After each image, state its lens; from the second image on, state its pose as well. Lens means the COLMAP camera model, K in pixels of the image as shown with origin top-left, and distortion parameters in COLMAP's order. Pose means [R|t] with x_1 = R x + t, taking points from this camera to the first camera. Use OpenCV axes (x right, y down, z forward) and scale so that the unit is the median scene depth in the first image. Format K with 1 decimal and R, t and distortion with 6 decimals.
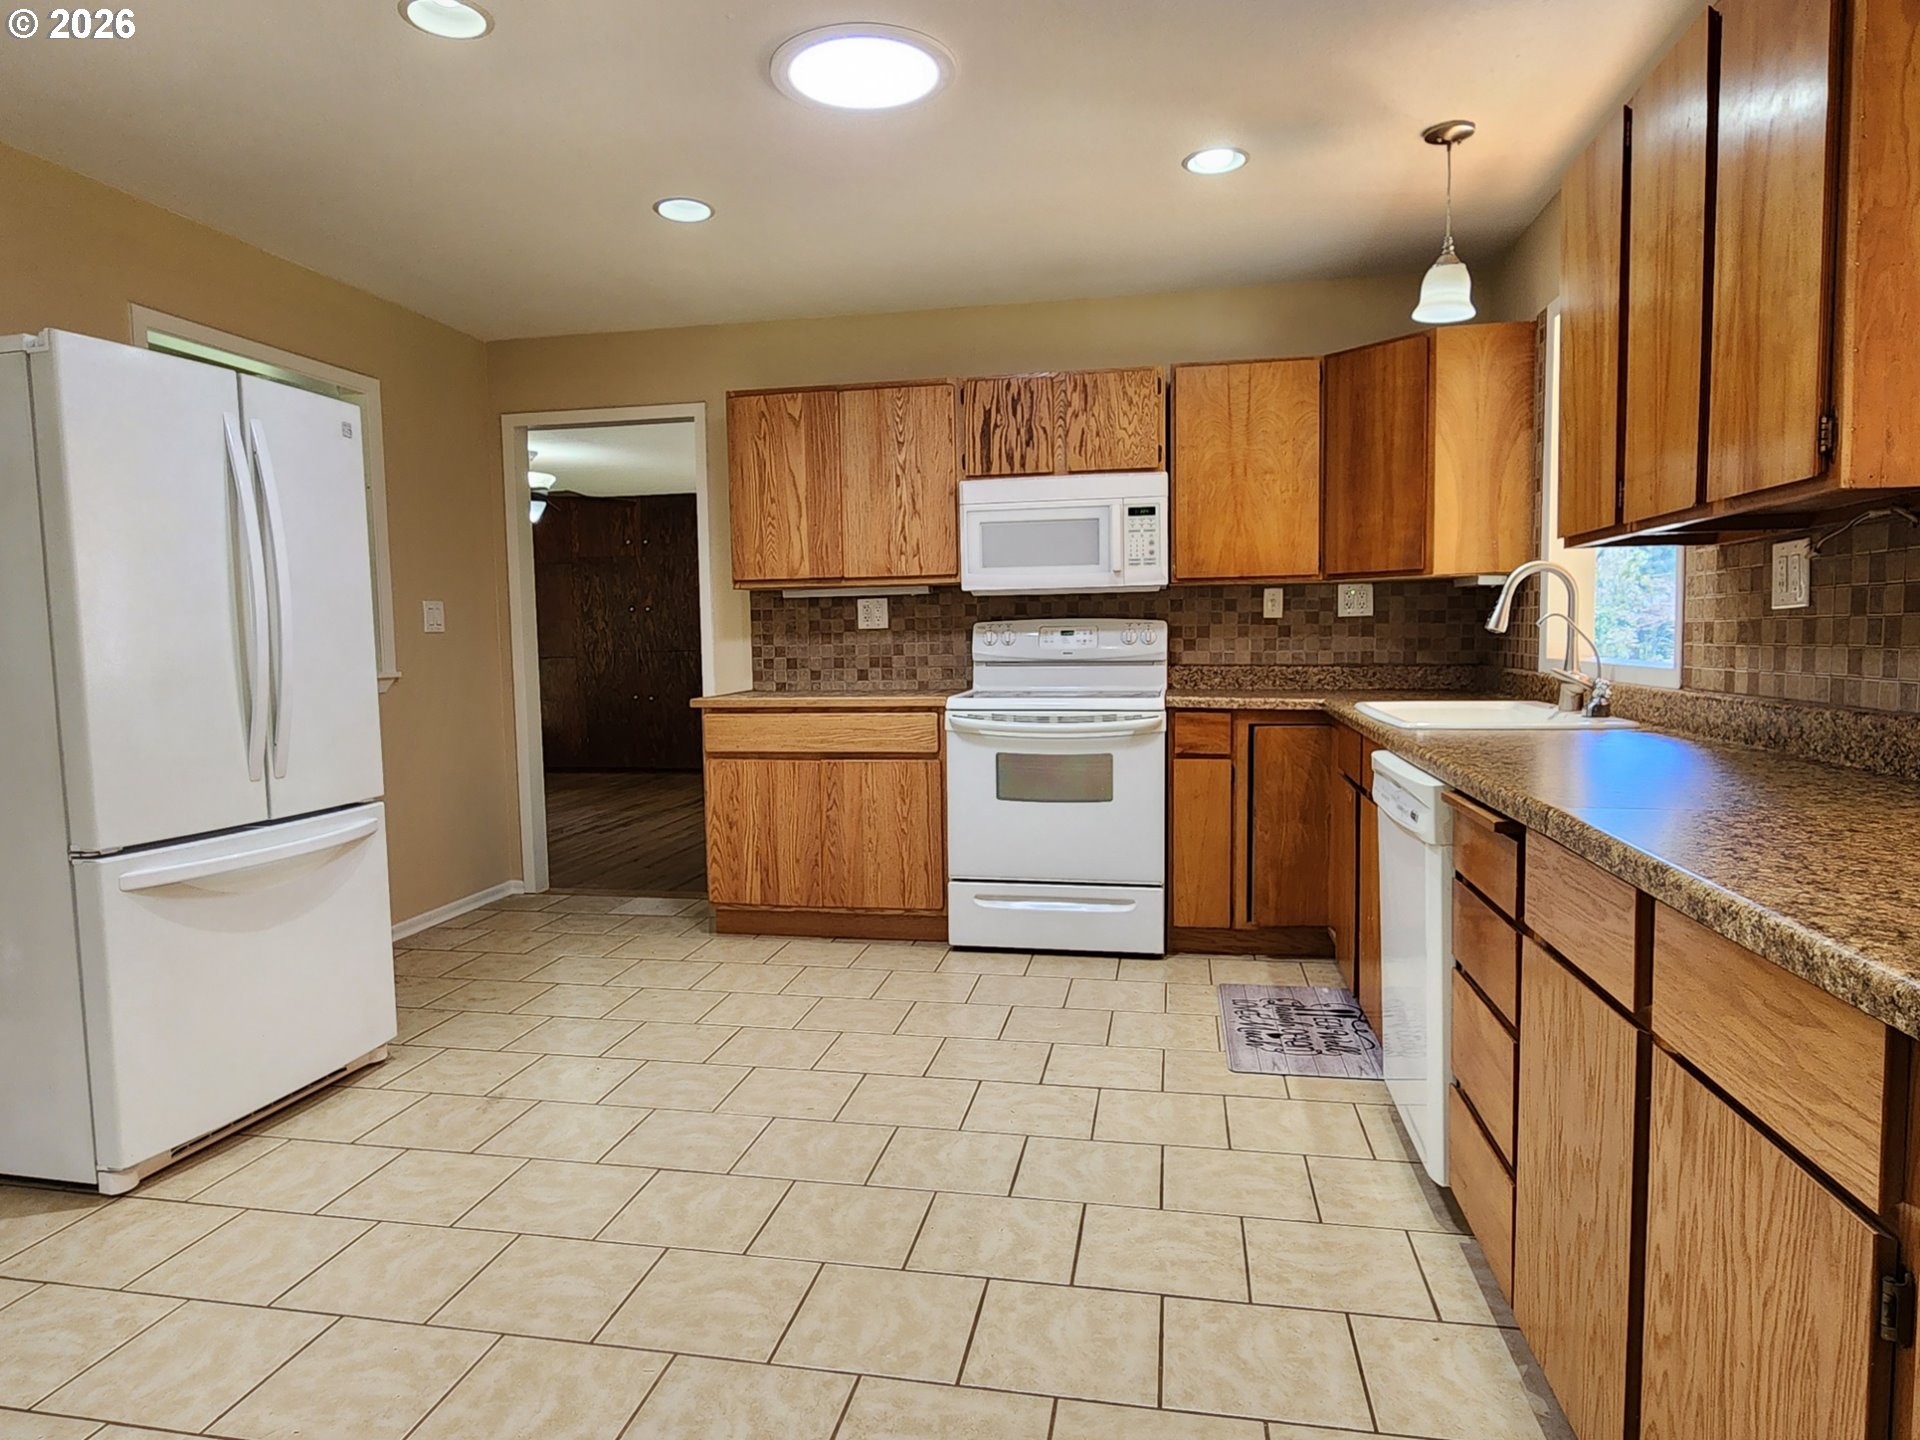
lens RADIAL K [[1162.3, 0, 949.3], [0, 1162.3, 720.7], [0, 0, 1]] dist [0.003971, -0.000453]
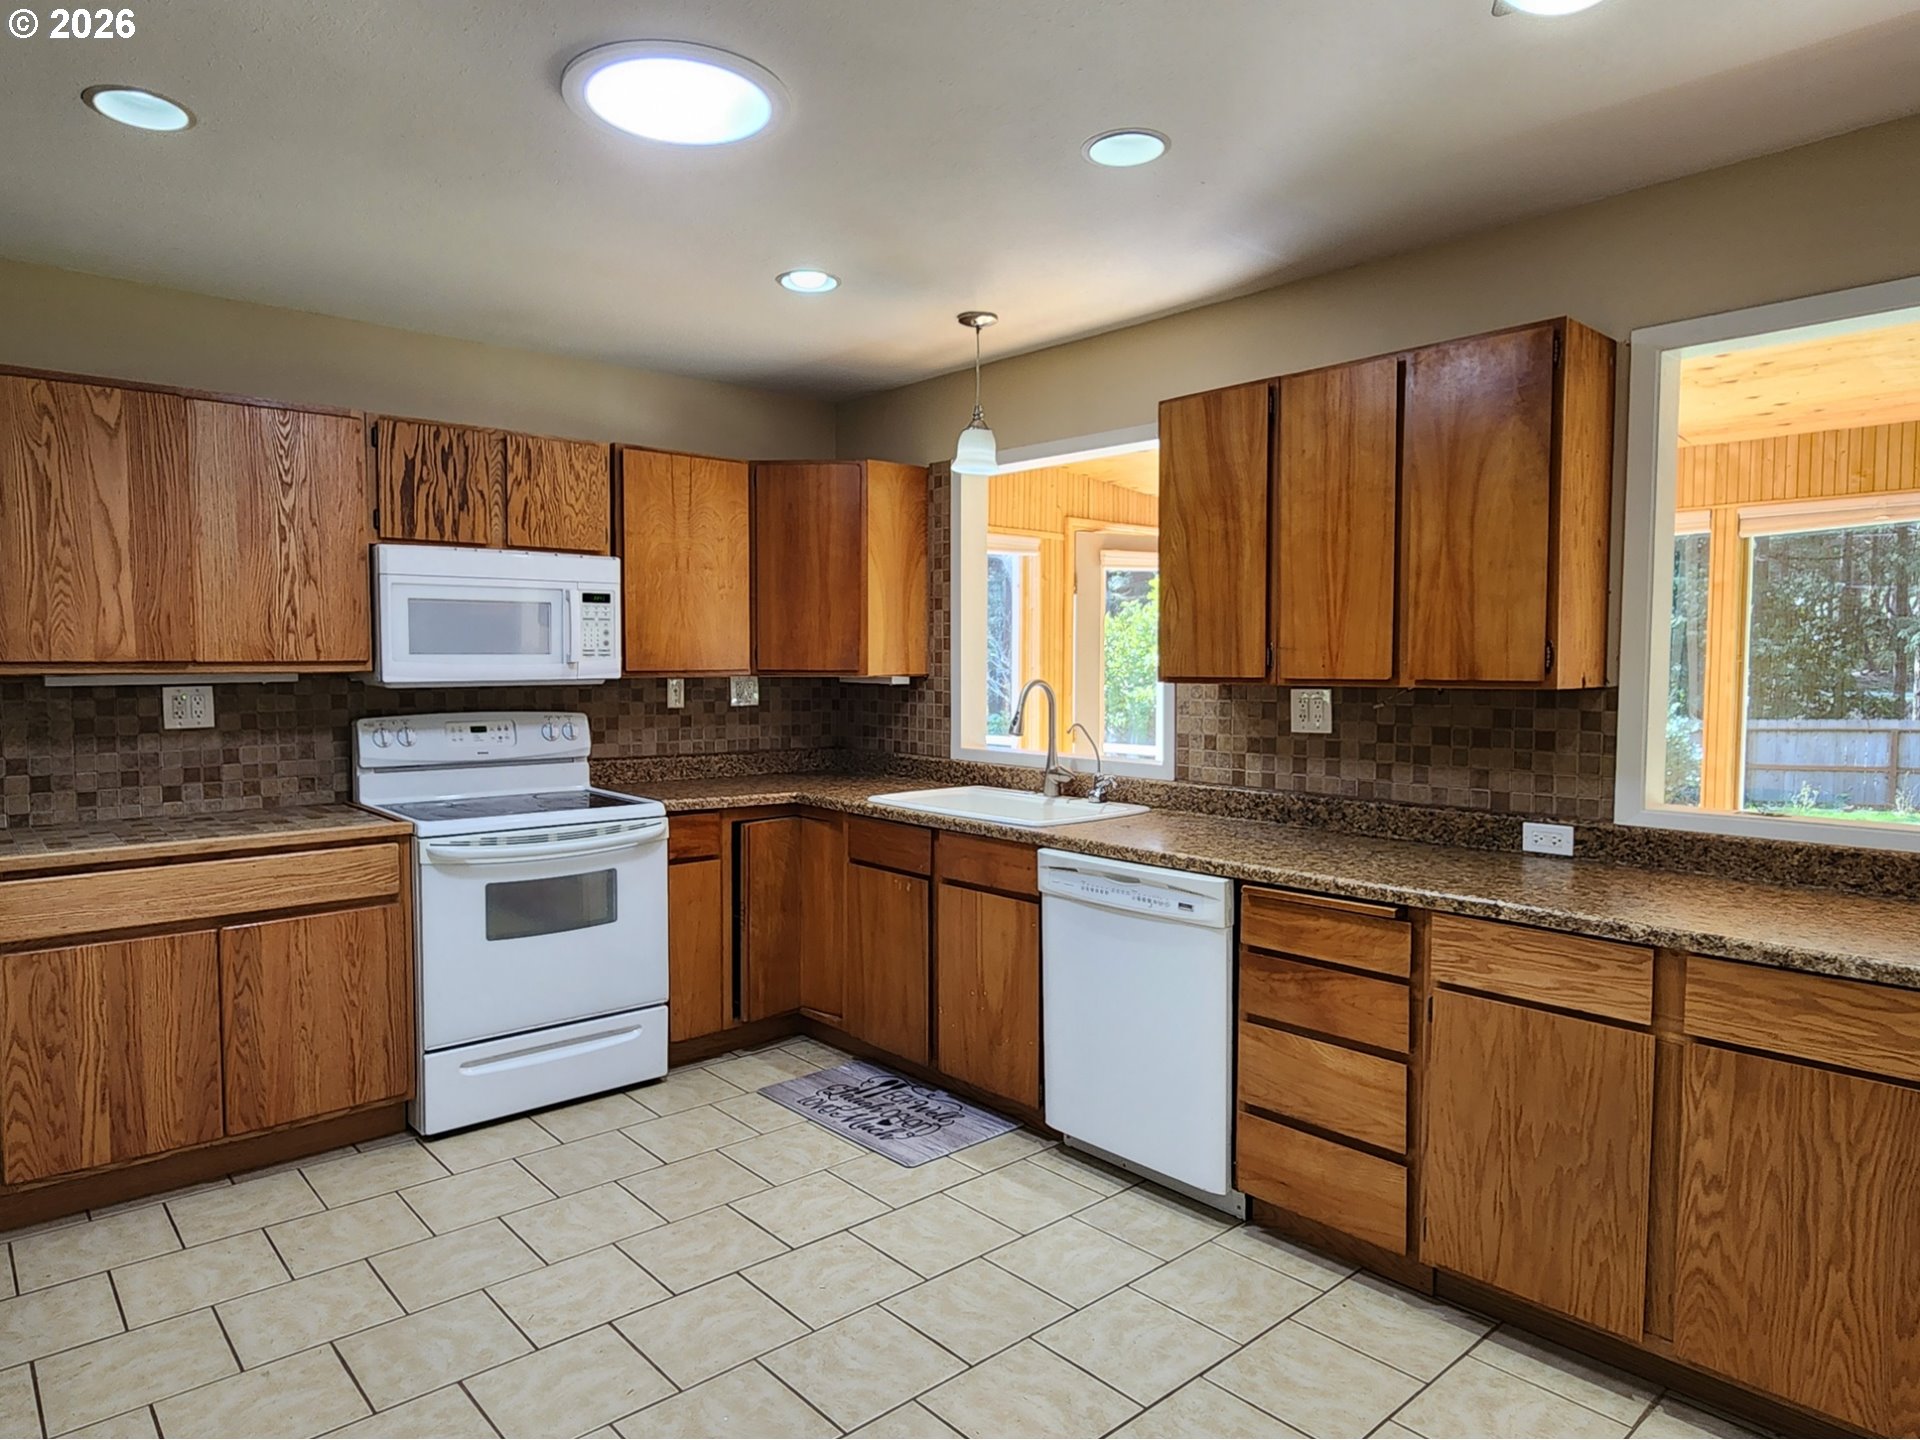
lens RADIAL K [[1165.5, 0, 931.7], [0, 1165.5, 723.4], [0, 0, 1]] dist [0.000291, 0.000370]
pose [[0.619364, -0.027430, 0.784625, -0.397127], [0.049333, 0.998774, -0.004026, -0.065421], [-0.783553, 0.041201, 0.619958, 0.230072]]
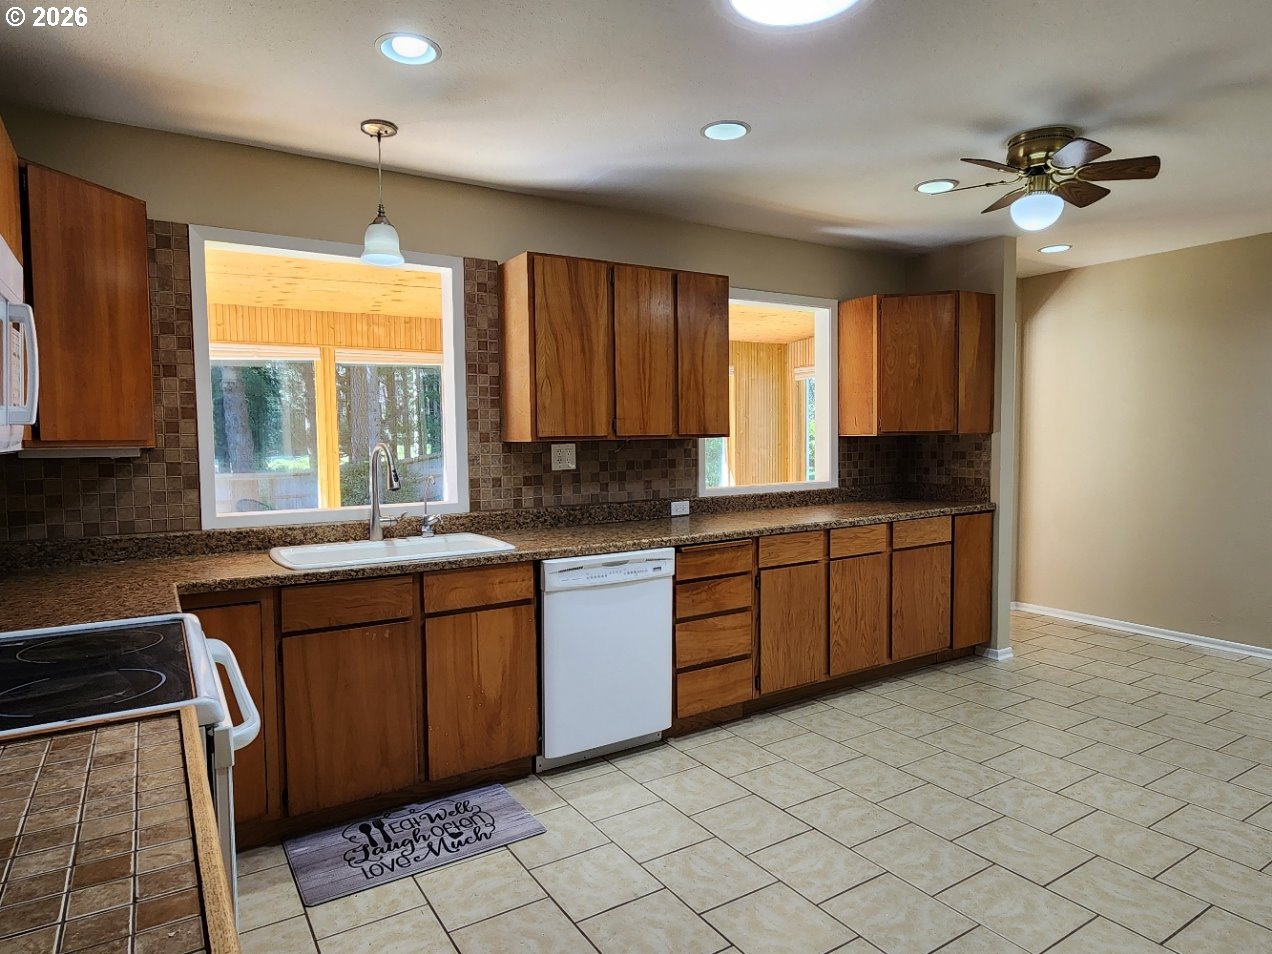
lens RADIAL K [[773.1, 0, 620.2], [0, 773.1, 481.7], [0, 0, 1]] dist [0.001197, -0.003263]
pose [[-0.672723, -0.018400, 0.739666, -0.317602], [0.080644, 0.991912, 0.098020, -0.116879], [-0.735486, 0.125590, -0.665798, 1.051236]]
